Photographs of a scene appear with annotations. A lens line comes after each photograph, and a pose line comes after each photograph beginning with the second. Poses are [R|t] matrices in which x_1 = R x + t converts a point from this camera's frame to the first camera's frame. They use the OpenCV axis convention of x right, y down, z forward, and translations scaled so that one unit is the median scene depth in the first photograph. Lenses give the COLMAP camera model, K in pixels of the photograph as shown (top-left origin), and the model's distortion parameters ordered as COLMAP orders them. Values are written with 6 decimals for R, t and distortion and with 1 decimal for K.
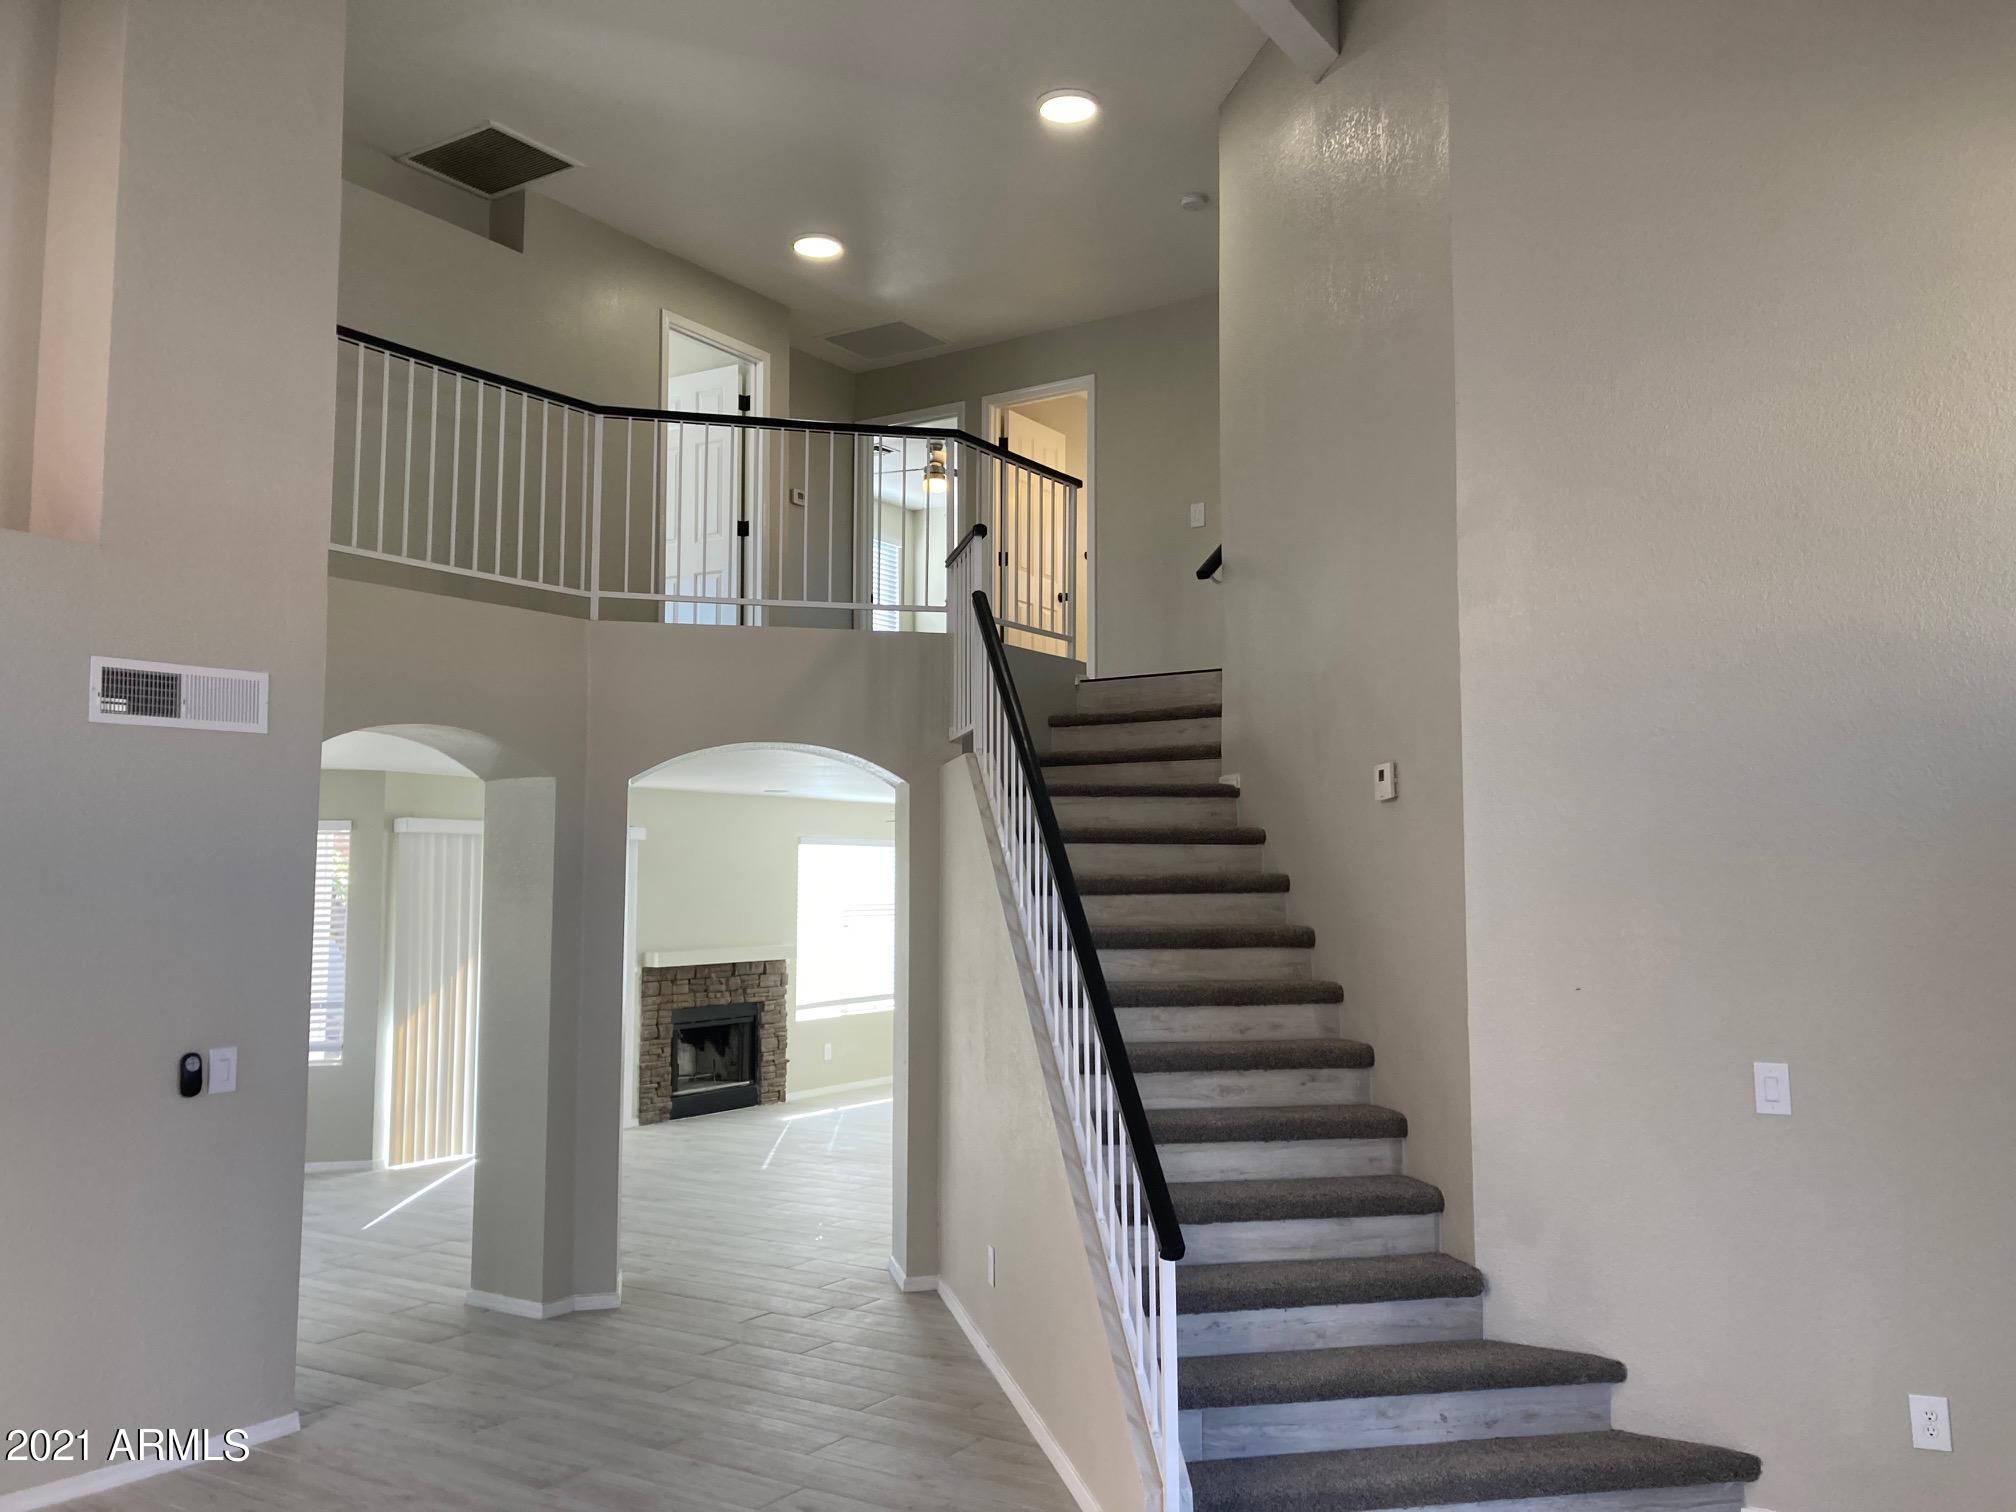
lens RADIAL K [[1656.5, 0, 1040.5], [0, 1656.5, 743.9], [0, 0, 1]] dist [0.060379, -0.065744]
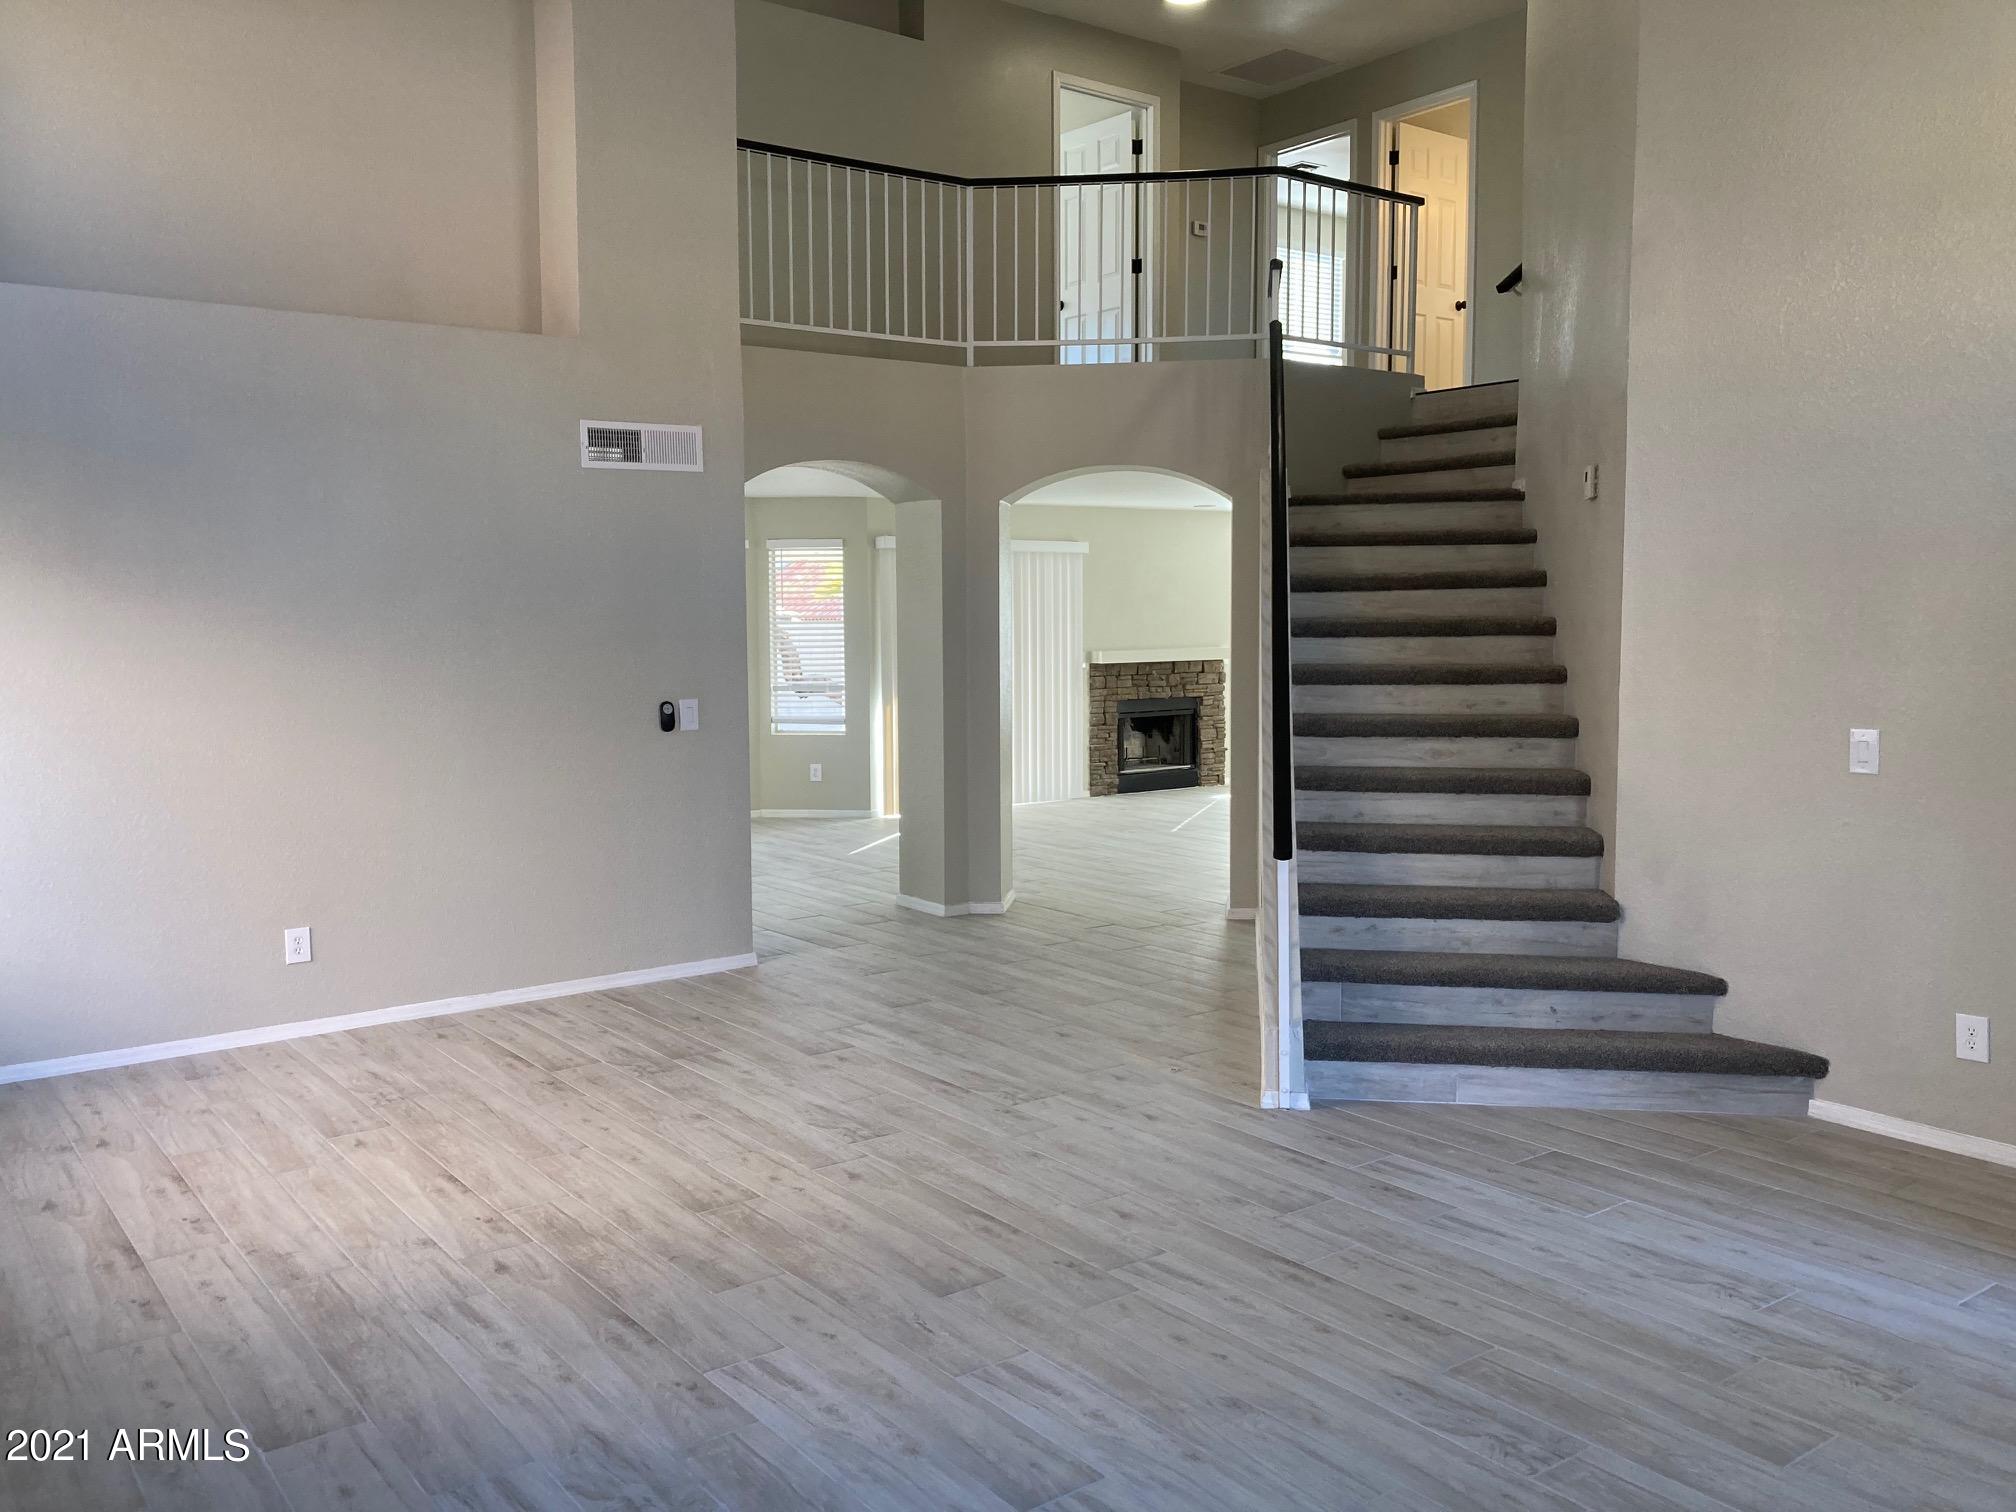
lens RADIAL K [[1640.2, 0, 1008.0], [0, 1640.2, 756.0], [0, 0, 1]] dist [0.052261, -0.008899]
pose [[0.937045, 0.028354, -0.348055, 0.182010], [0.033843, 0.984633, 0.171328, 0.000303], [0.347564, -0.172321, 0.921686, -0.140468]]
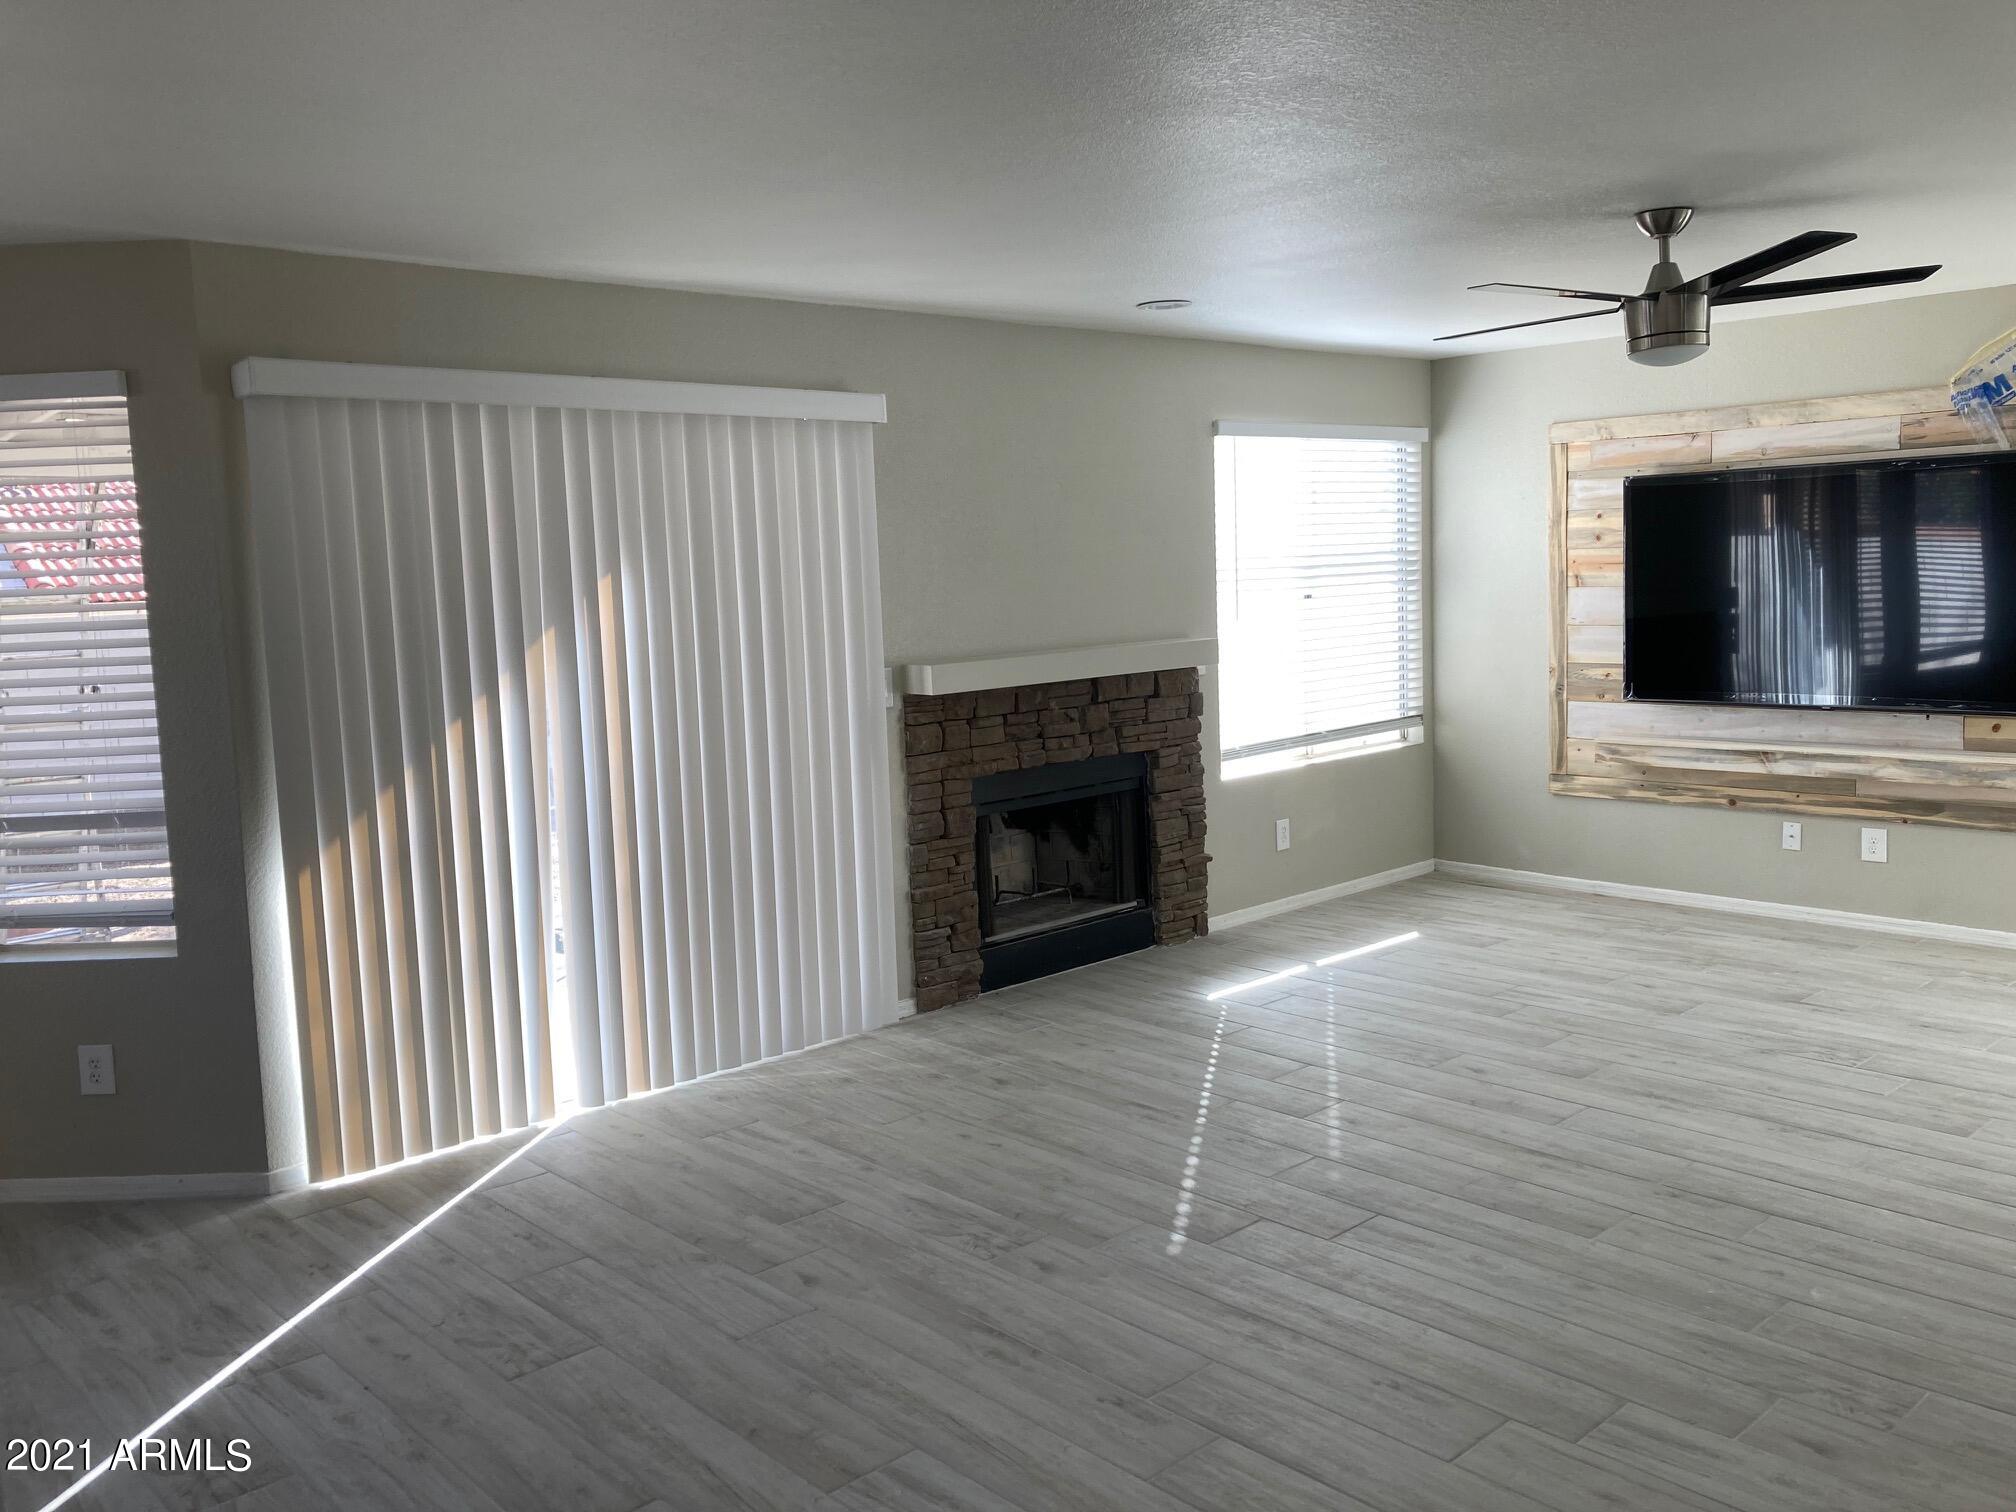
lens RADIAL K [[1651.4, 0, 1010.9], [0, 1651.4, 720.1], [0, 0, 1]] dist [0.042353, -0.005295]
pose [[0.966522, -0.009174, -0.256421, -0.149181], [0.056661, 0.982321, 0.178425, 0.099077], [0.250250, -0.186981, 0.949954, 0.949262]]
